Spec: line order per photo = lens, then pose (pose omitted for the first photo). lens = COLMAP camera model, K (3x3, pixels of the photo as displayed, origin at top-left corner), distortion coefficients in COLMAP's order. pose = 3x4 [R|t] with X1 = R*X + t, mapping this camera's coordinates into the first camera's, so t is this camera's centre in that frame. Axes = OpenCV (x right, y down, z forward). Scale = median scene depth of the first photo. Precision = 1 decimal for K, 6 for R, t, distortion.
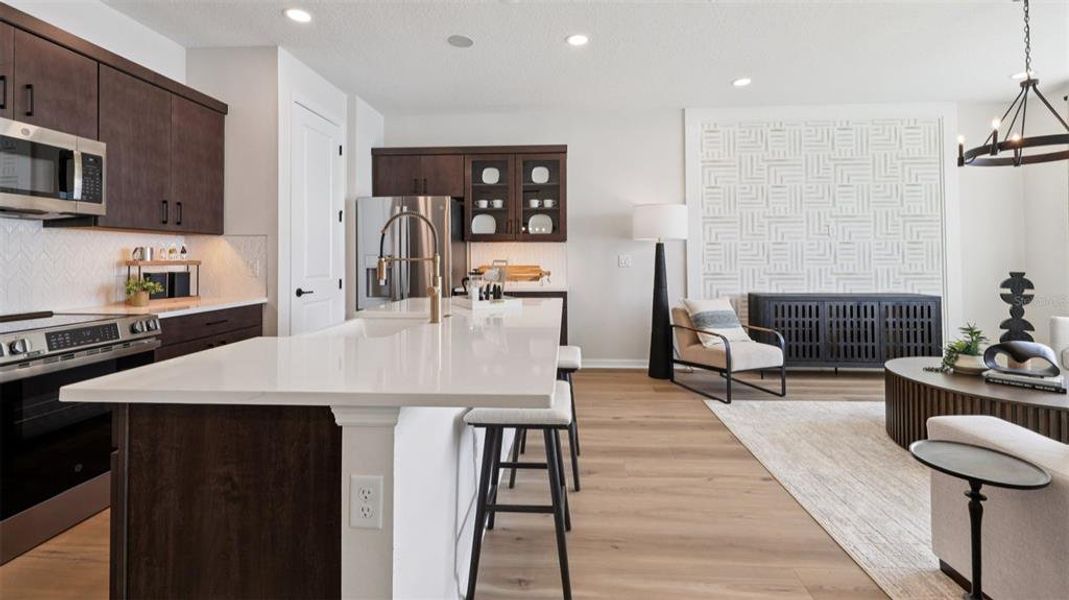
lens RADIAL K [[449.4, 0, 542.8], [0, 449.4, 252.8], [0, 0, 1]] dist [-0.009363, 0.000003]
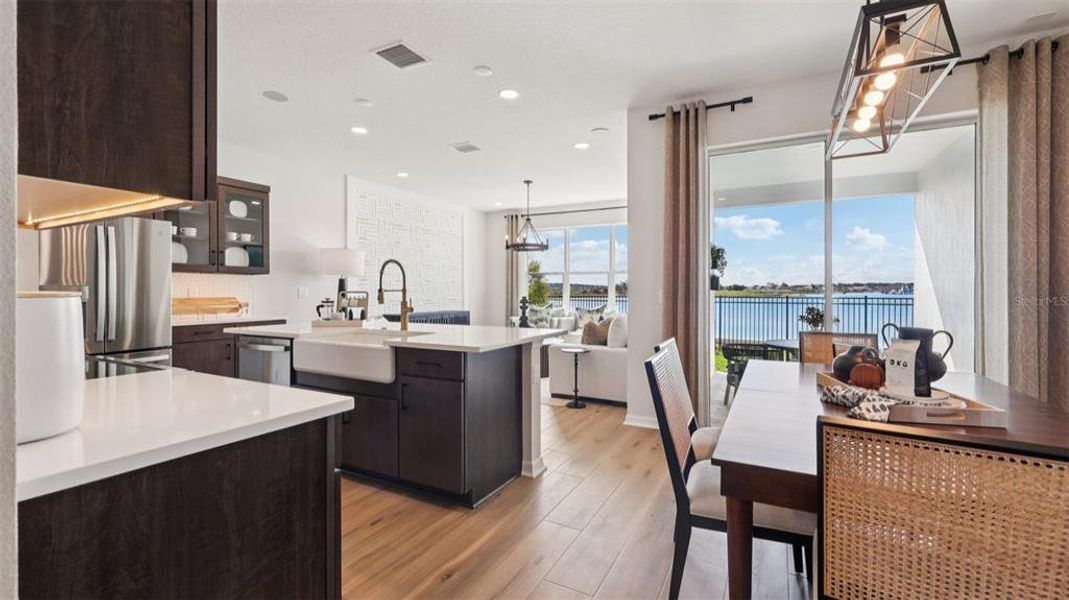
lens RADIAL K [[450.7, 0, 540.5], [0, 450.7, 293.9], [0, 0, 1]] dist [-0.008682, 0.002692]
pose [[0.410544, -0.003783, 0.911833, -0.707184], [-0.011711, 0.999887, 0.009422, 0.003151], [-0.911766, -0.014547, 0.410453, -0.054401]]
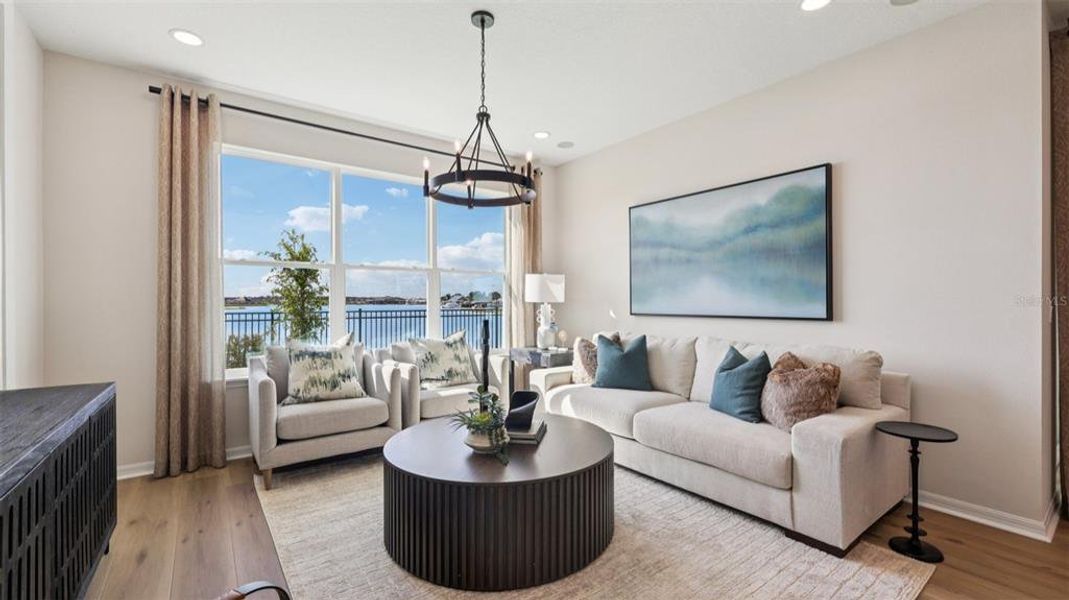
lens RADIAL K [[450.7, 0, 536.5], [0, 450.7, 302.7], [0, 0, 1]] dist [-0.008682, 0.002692]
pose [[-0.655042, 0.004619, 0.755578, 0.191919], [-0.003832, 0.999948, -0.009434, 0.010292], [-0.755582, -0.009075, -0.654991, 0.956956]]
